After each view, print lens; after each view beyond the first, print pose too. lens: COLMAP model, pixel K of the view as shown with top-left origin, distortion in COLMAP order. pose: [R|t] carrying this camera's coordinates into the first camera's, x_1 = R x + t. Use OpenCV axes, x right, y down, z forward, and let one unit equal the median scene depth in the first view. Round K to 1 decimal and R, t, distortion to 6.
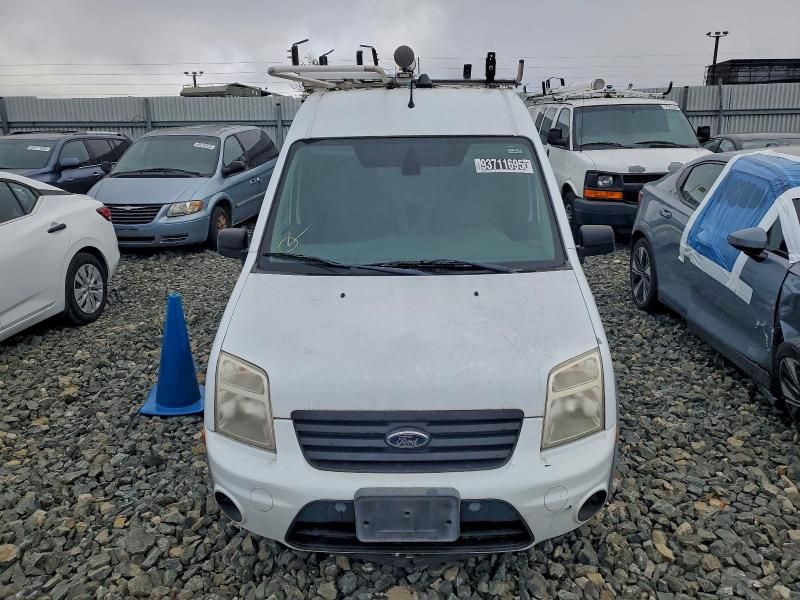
lens RADIAL K [[650.5, 0, 400.0], [0, 650.5, 300.0], [0, 0, 1]] dist [0.059257, -0.002587]
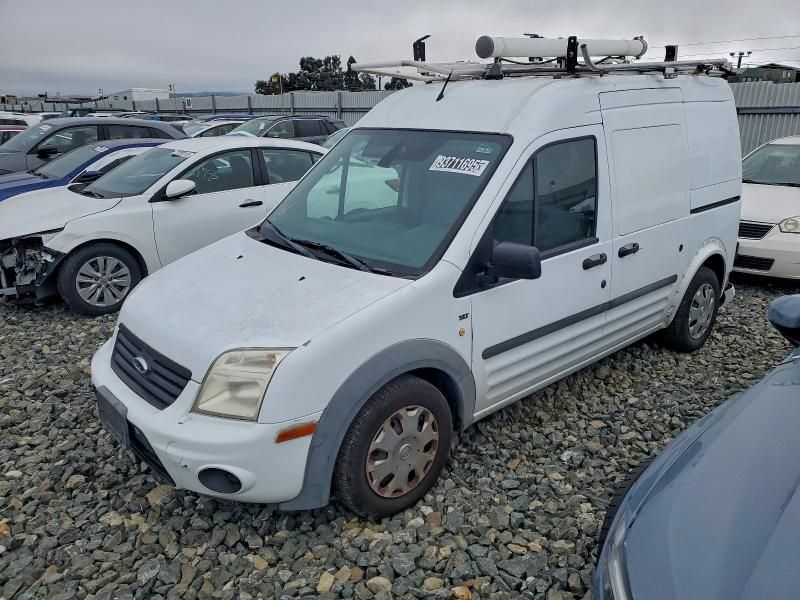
lens RADIAL K [[650.5, 0, 400.0], [0, 650.5, 300.0], [0, 0, 1]] dist [0.059257, -0.002587]
pose [[0.659179, 0.230117, -0.715912, 0.778183], [-0.214668, 0.969996, 0.114132, -0.102507], [0.720695, 0.078450, 0.688799, 0.300656]]
